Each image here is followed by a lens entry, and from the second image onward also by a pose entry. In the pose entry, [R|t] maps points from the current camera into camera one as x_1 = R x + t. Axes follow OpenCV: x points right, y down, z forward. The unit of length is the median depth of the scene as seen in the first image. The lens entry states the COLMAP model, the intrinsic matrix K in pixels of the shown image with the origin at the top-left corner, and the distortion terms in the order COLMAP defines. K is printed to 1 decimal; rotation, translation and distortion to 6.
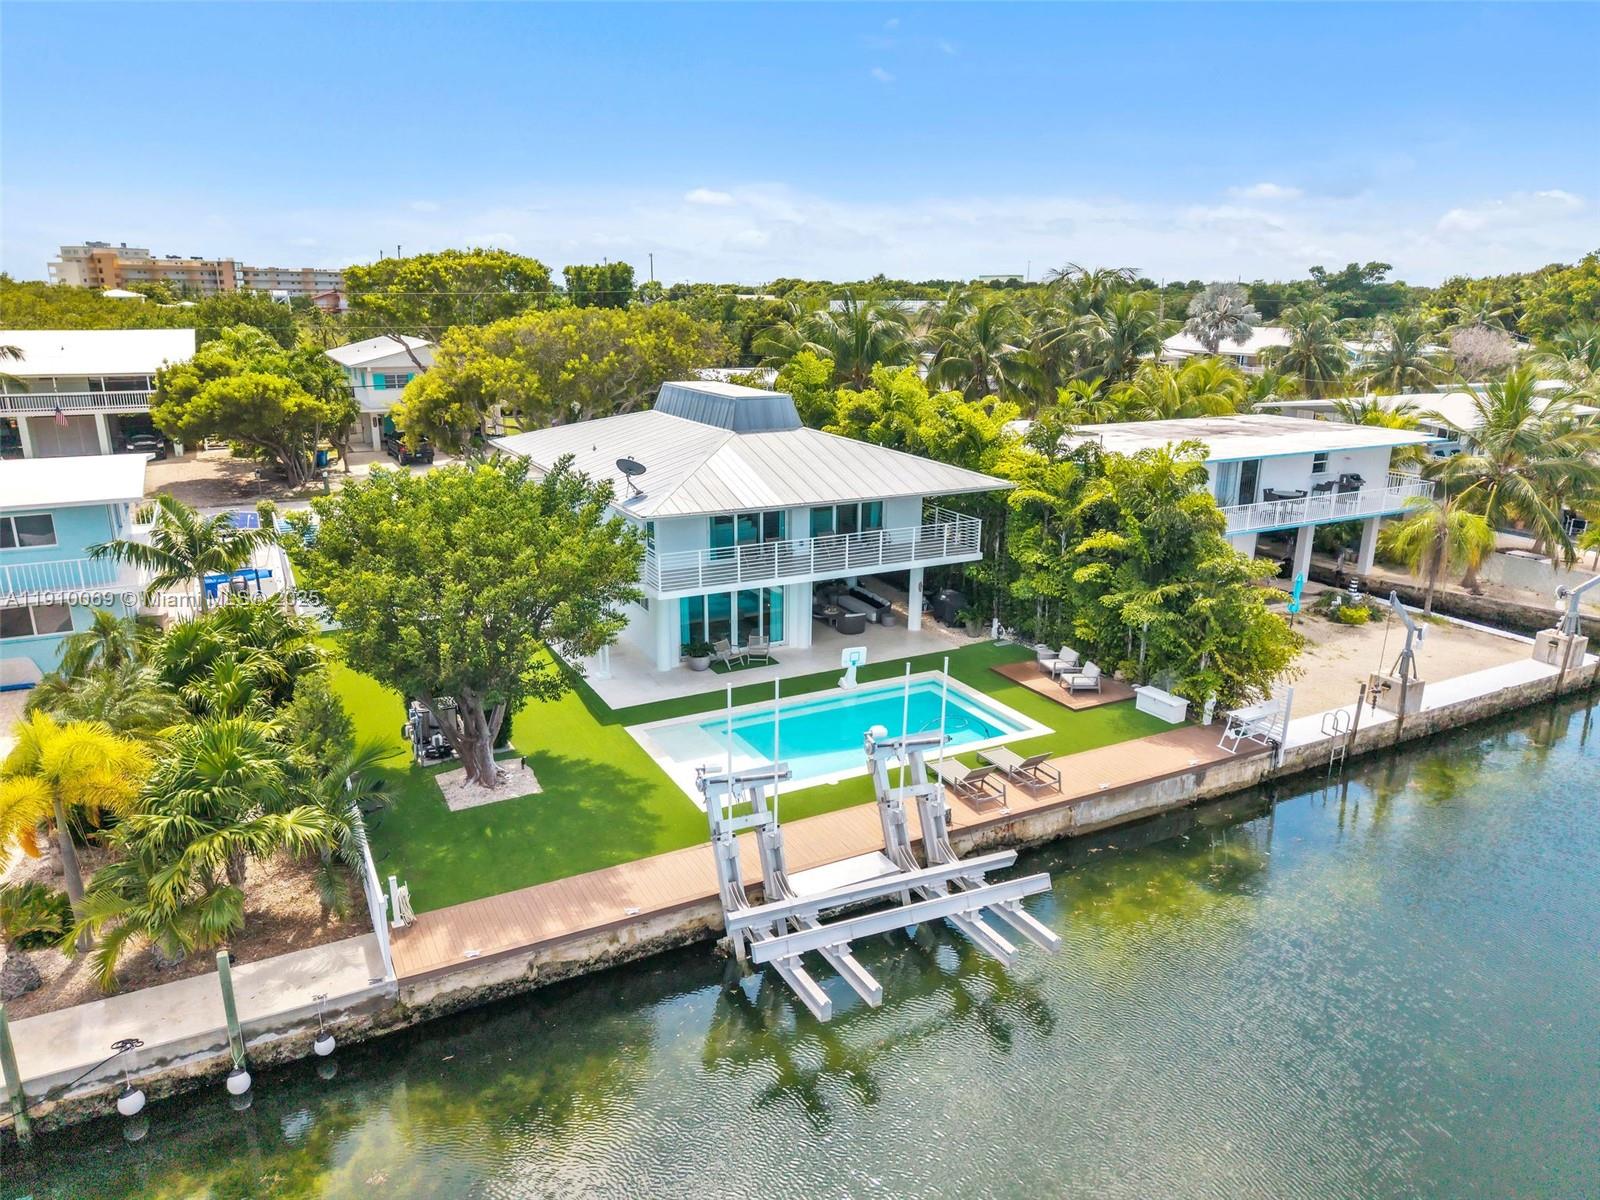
lens RADIAL K [[1071.0, 0, 793.3], [0, 1071.0, 622.5], [0, 0, 1]] dist [-0.003883, 0.000109]
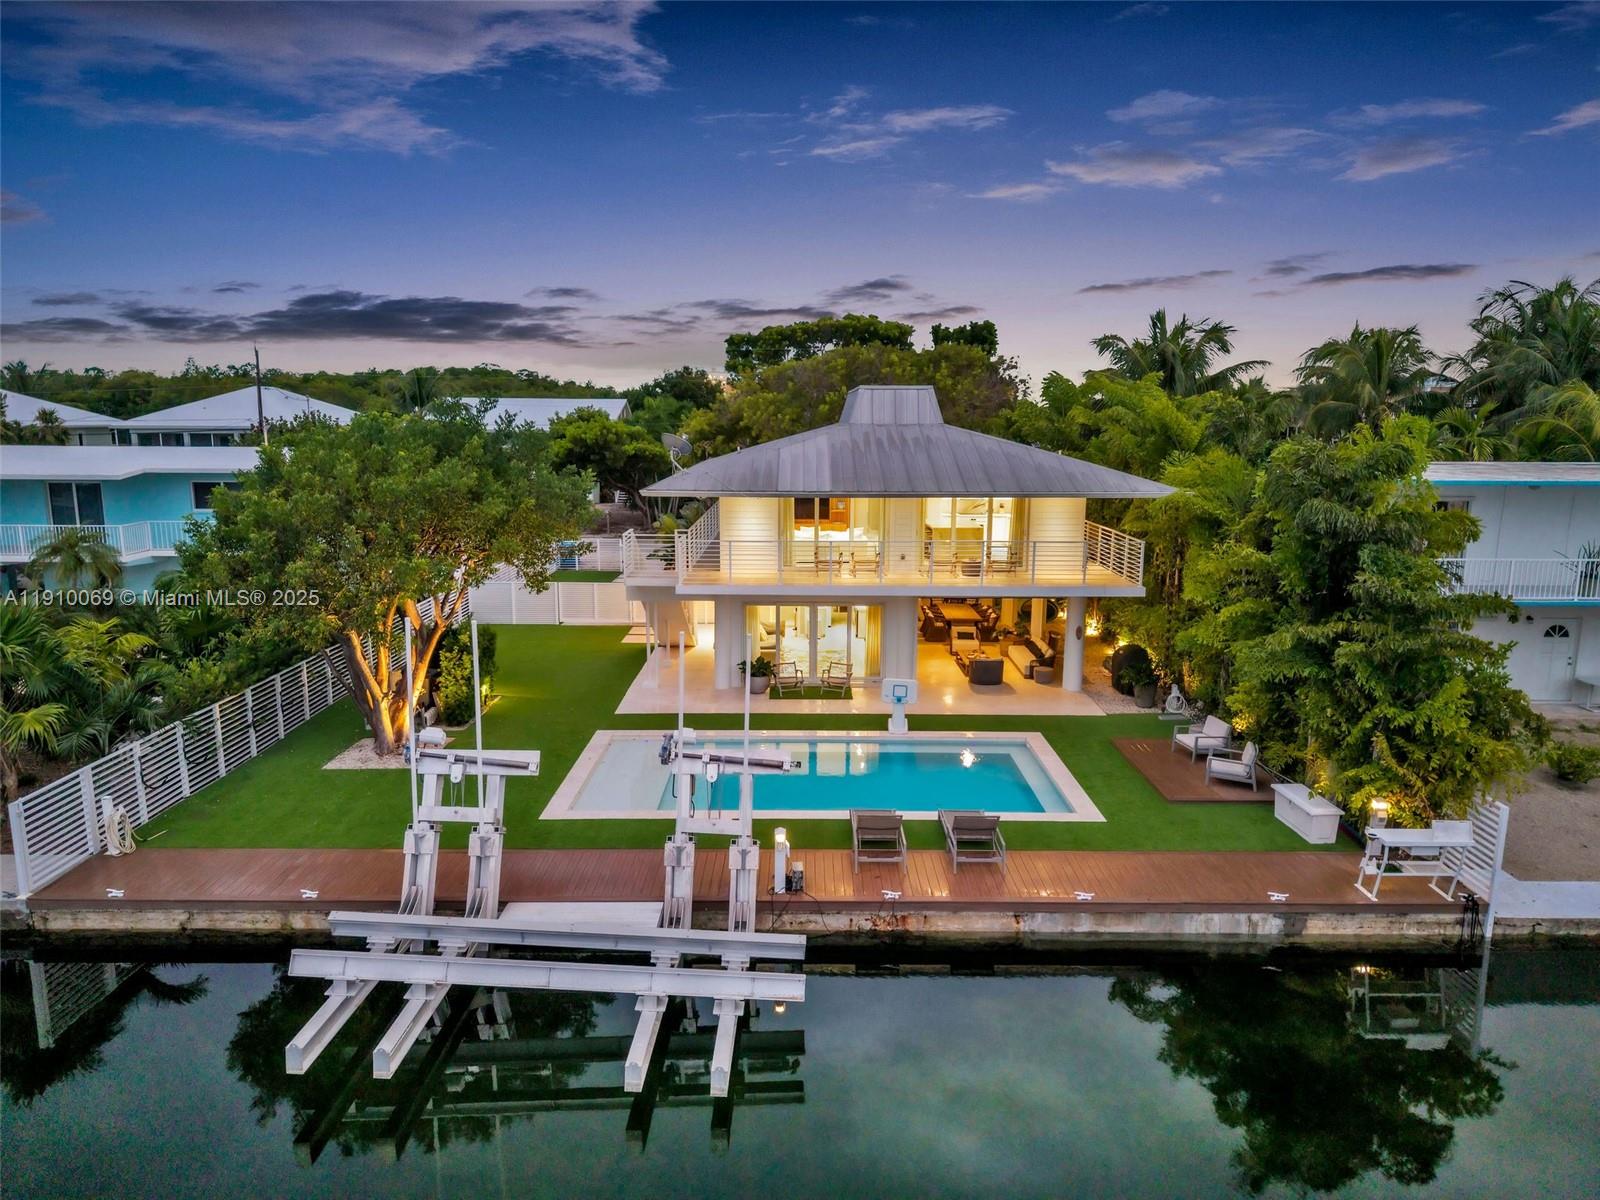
lens RADIAL K [[1071.0, 0, 793.3], [0, 1071.0, 622.5], [0, 0, 1]] dist [-0.003883, 0.000109]
pose [[0.882045, 0.085104, -0.463416, 0.381006], [-0.135350, 0.987863, -0.076202, 0.058129], [0.451306, 0.129937, 0.882858, 0.306339]]
